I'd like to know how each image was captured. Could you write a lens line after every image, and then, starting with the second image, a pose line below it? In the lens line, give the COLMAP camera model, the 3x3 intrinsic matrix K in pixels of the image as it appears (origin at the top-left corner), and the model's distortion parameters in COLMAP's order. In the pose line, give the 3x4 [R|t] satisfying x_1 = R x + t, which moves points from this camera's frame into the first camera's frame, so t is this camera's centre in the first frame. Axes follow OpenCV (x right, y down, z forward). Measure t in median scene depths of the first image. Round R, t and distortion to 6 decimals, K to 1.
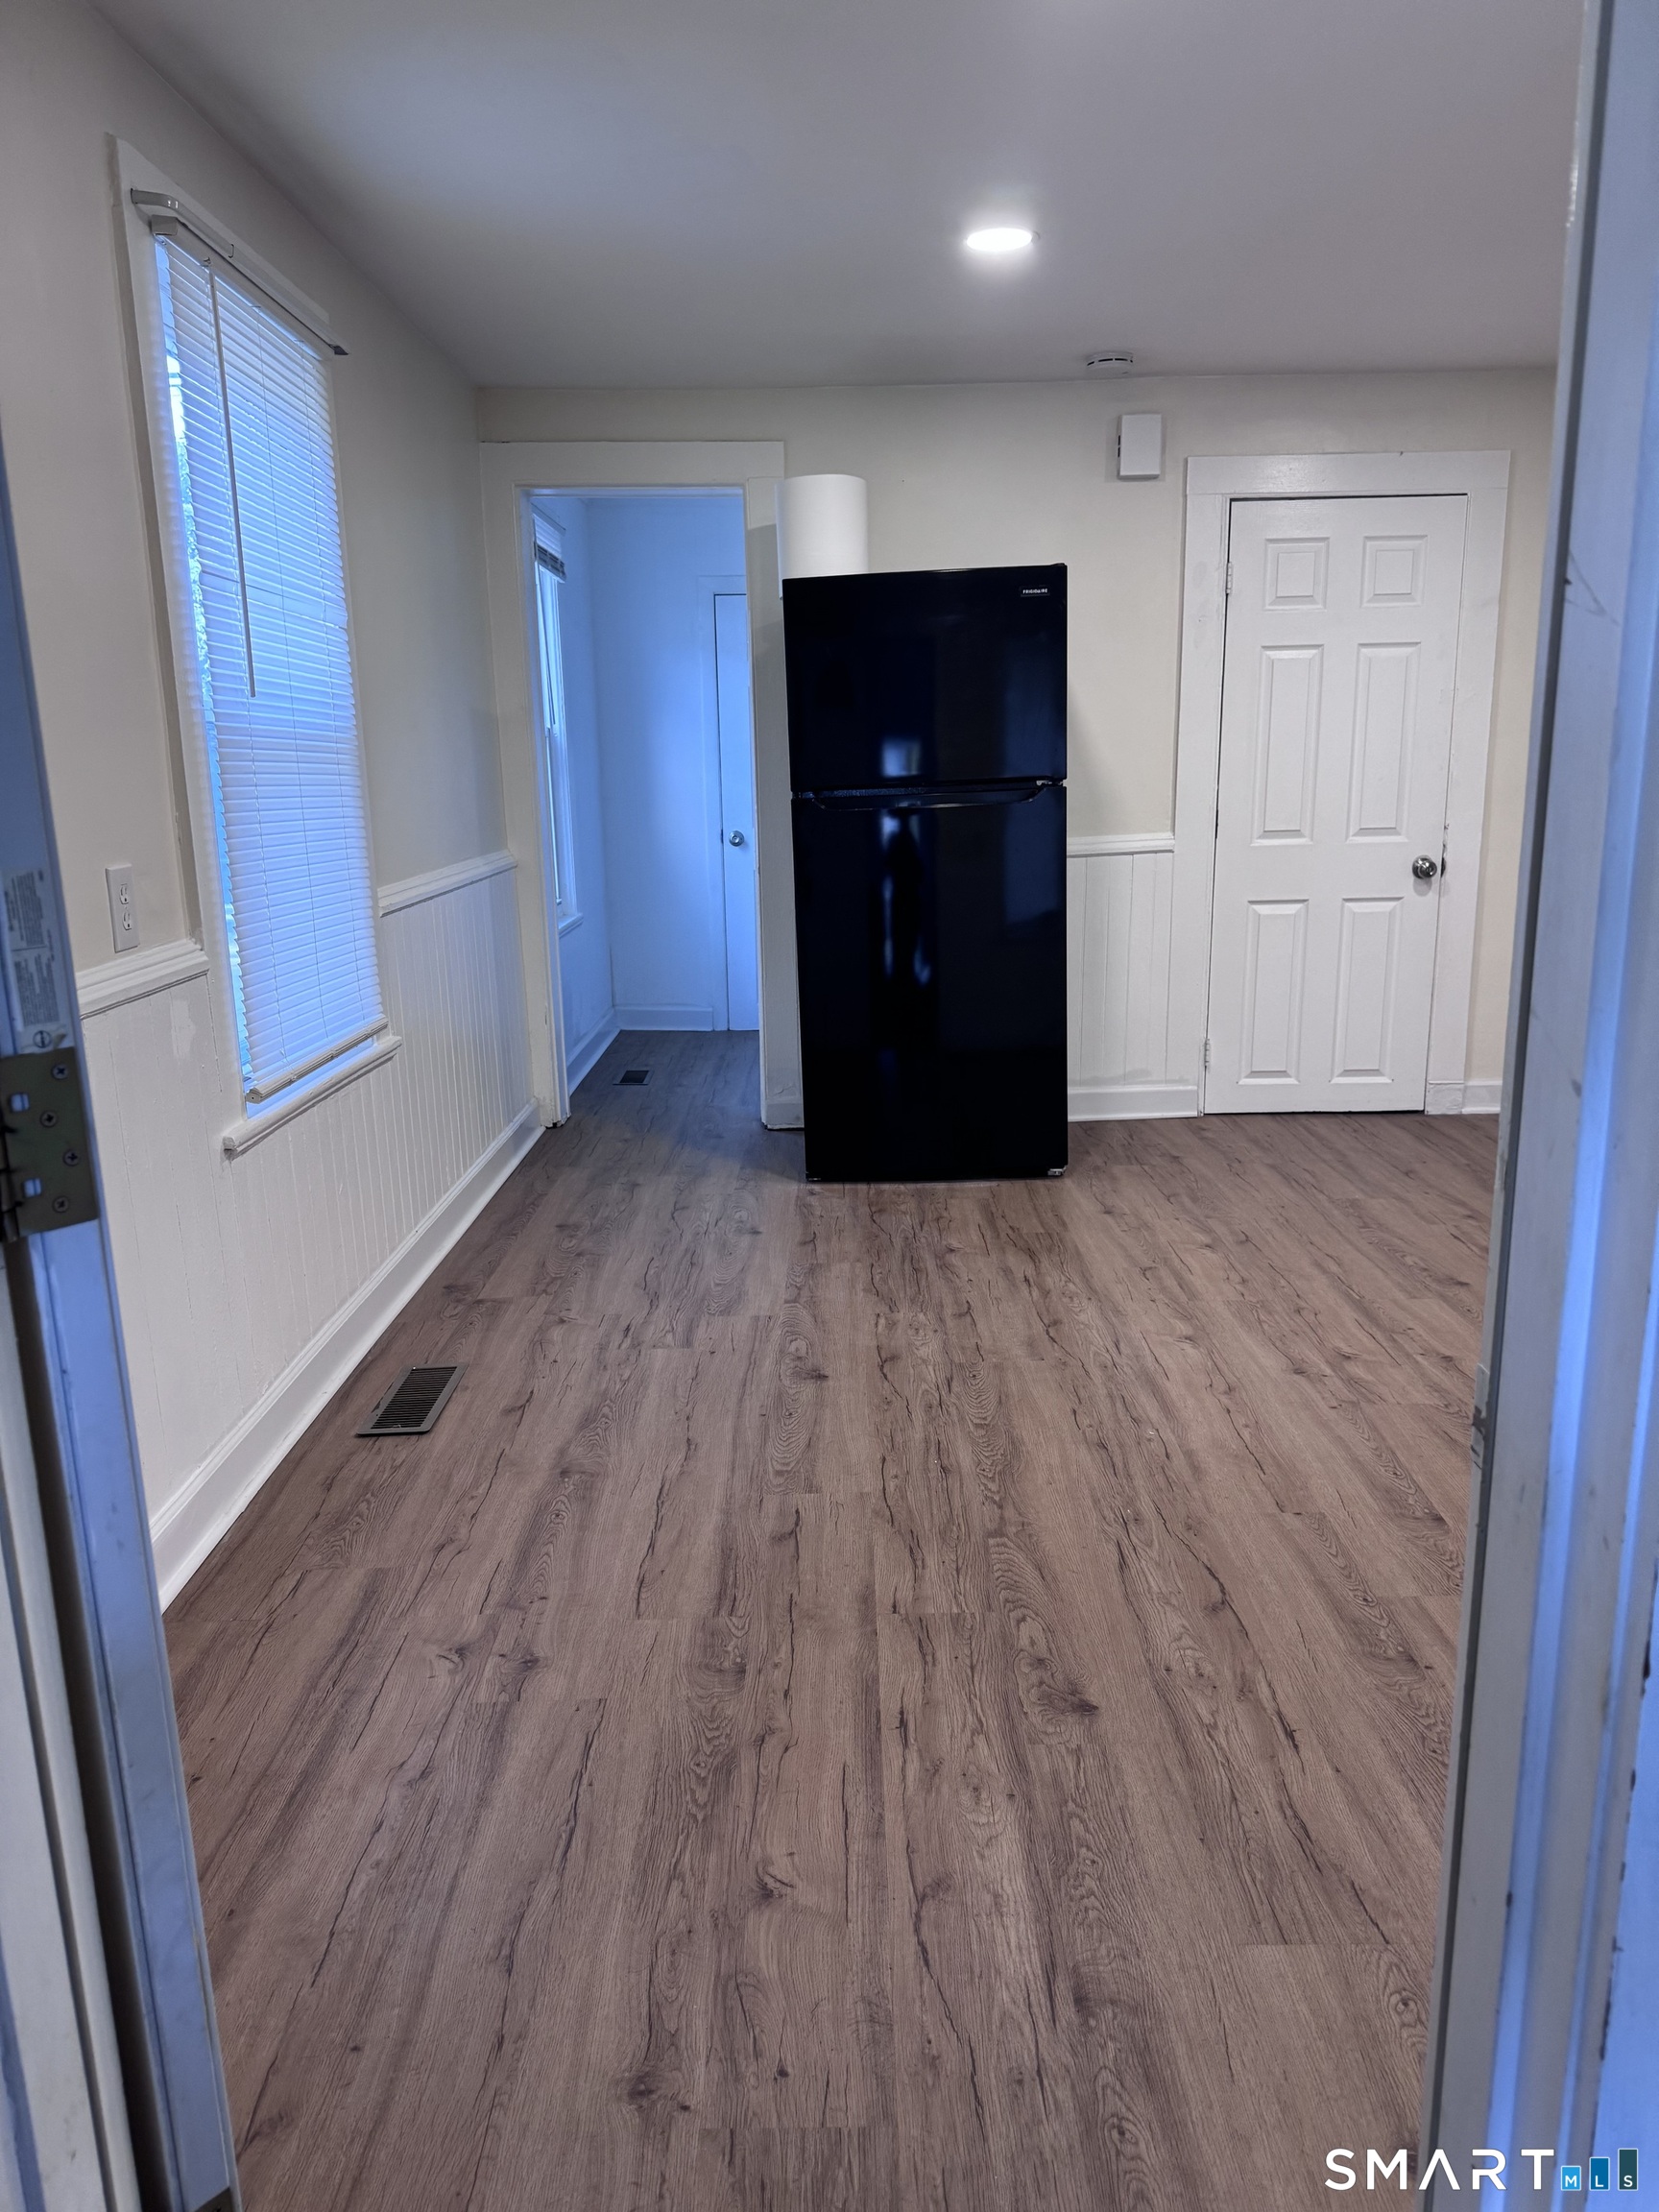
lens RADIAL K [[1544.2, 0, 821.2], [0, 1544.2, 1123.0], [0, 0, 1]] dist [0.094364, -0.114909]
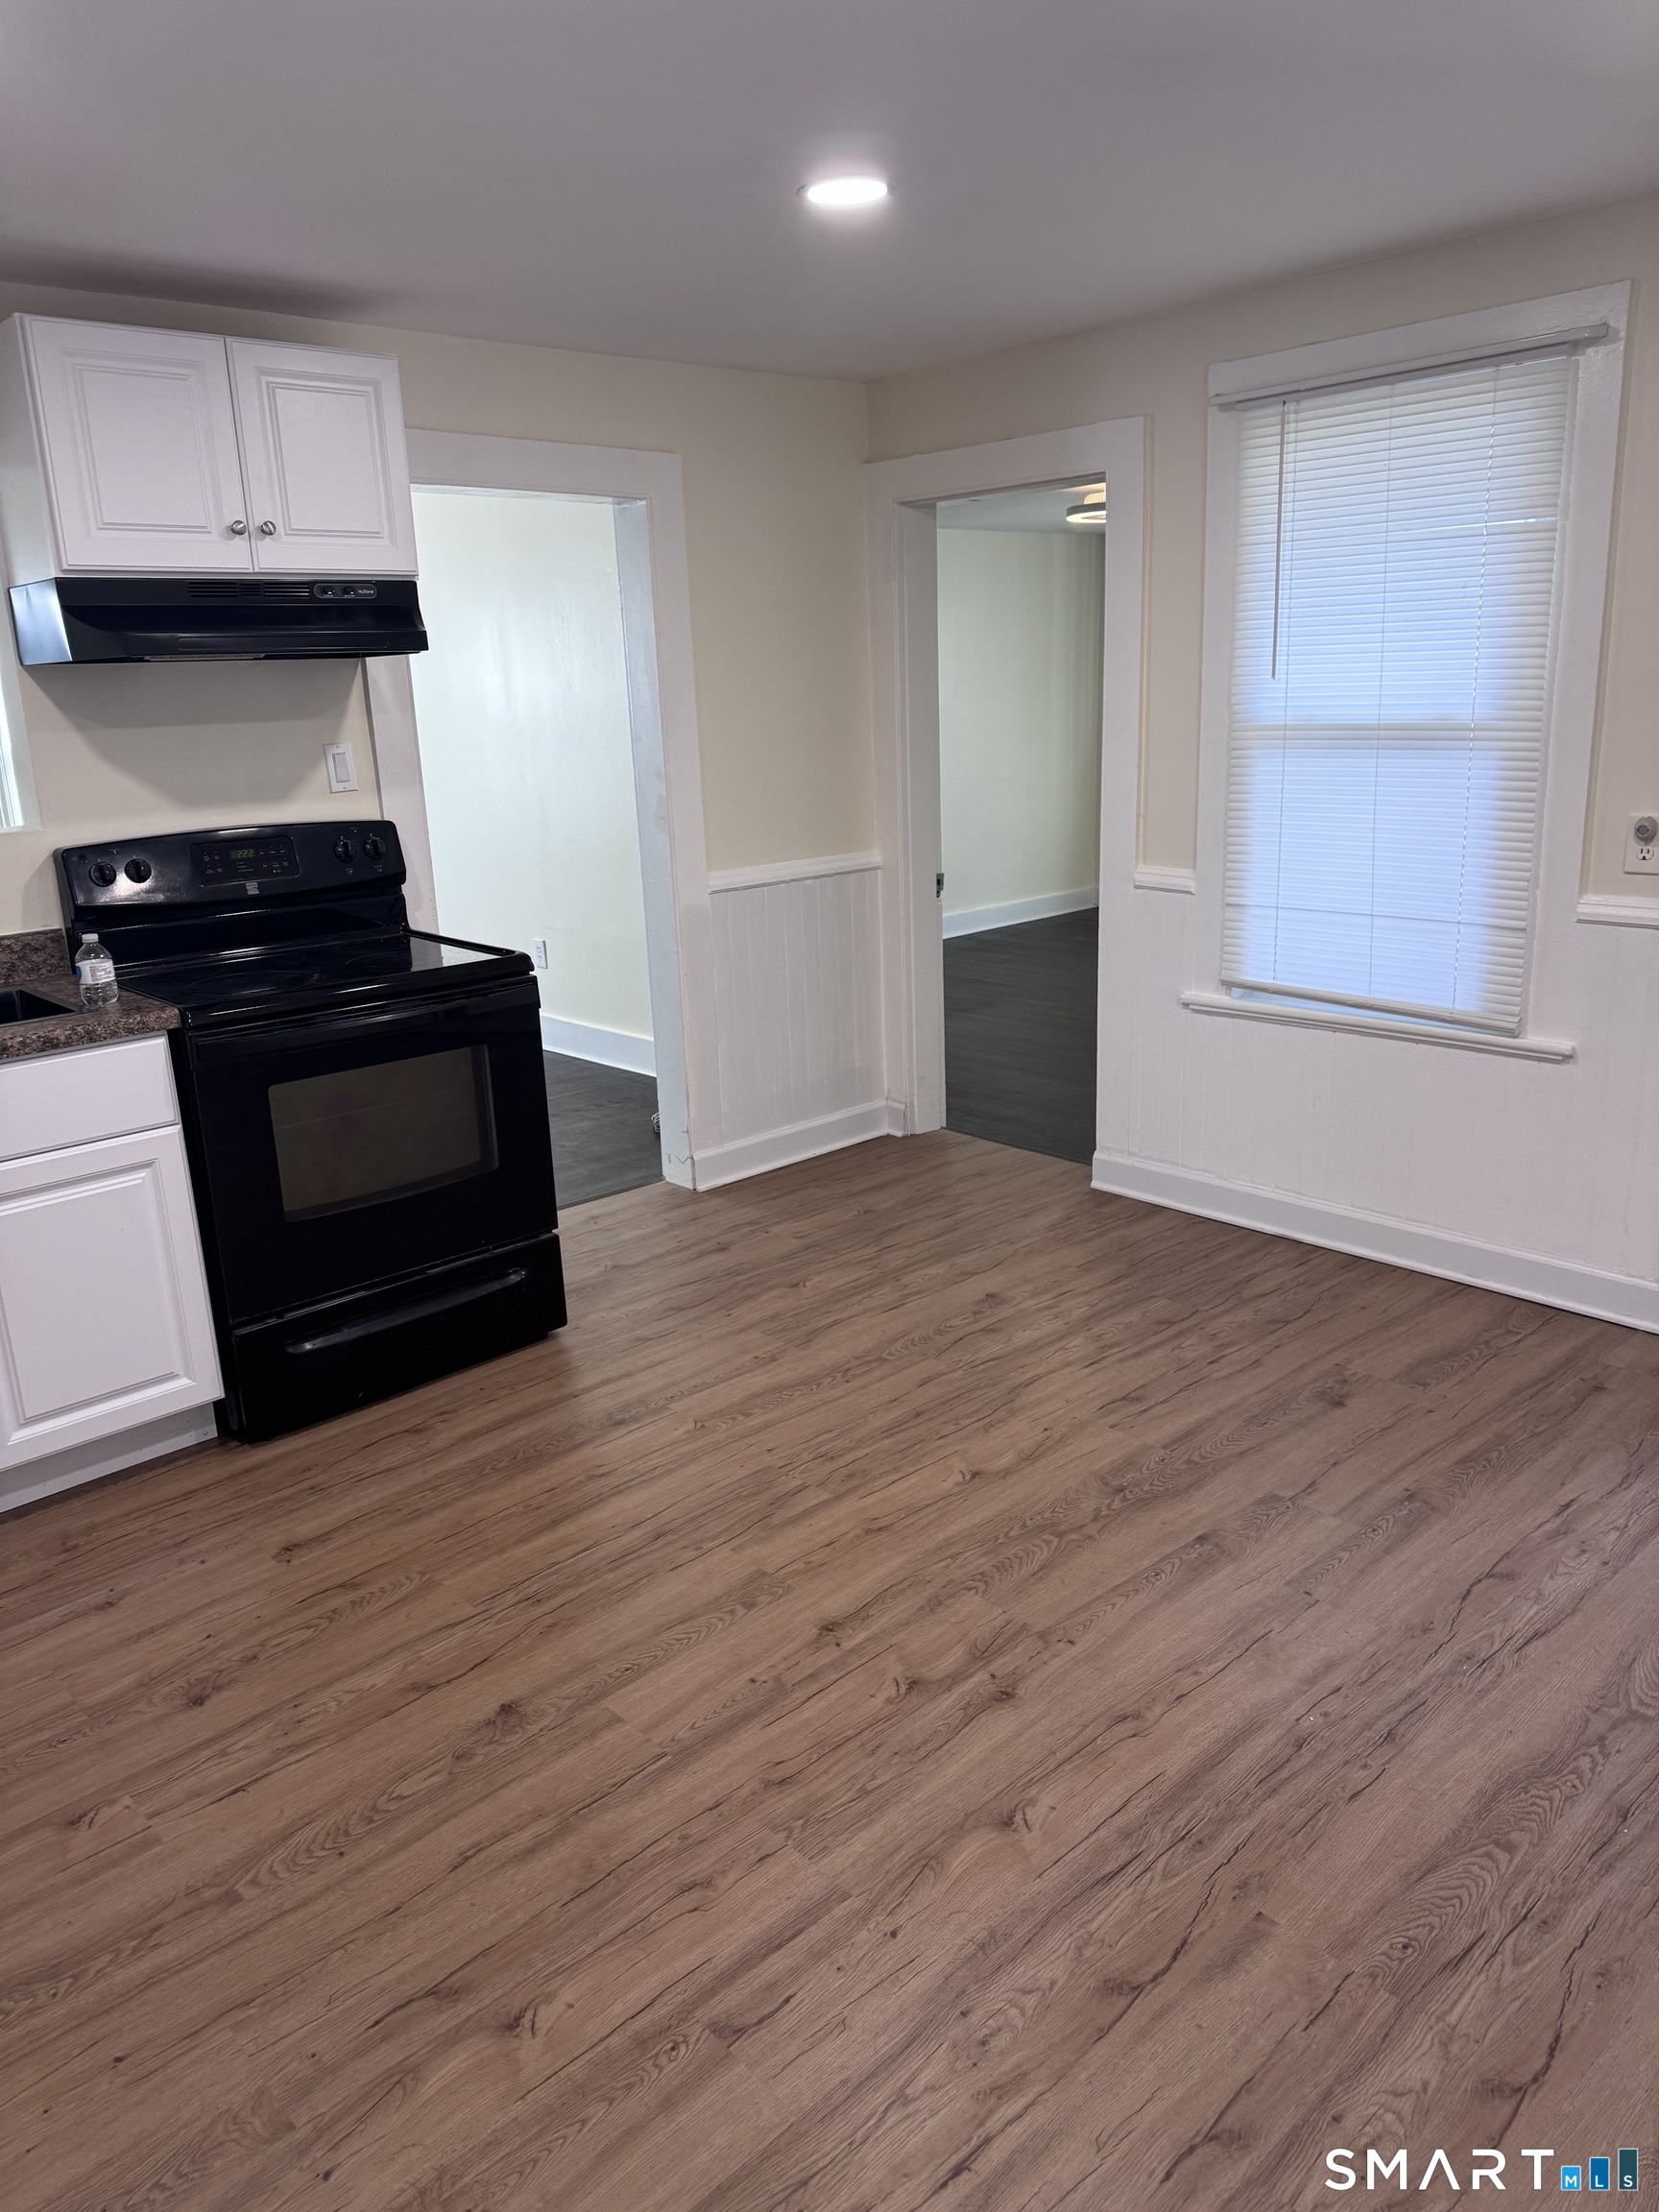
lens RADIAL K [[1544.2, 0, 821.2], [0, 1544.2, 1123.0], [0, 0, 1]] dist [0.094364, -0.114909]
pose [[-0.679542, -0.161946, 0.715540, -0.115050], [0.220871, 0.884920, 0.410040, -0.367946], [-0.699599, 0.436682, -0.565571, 1.214447]]
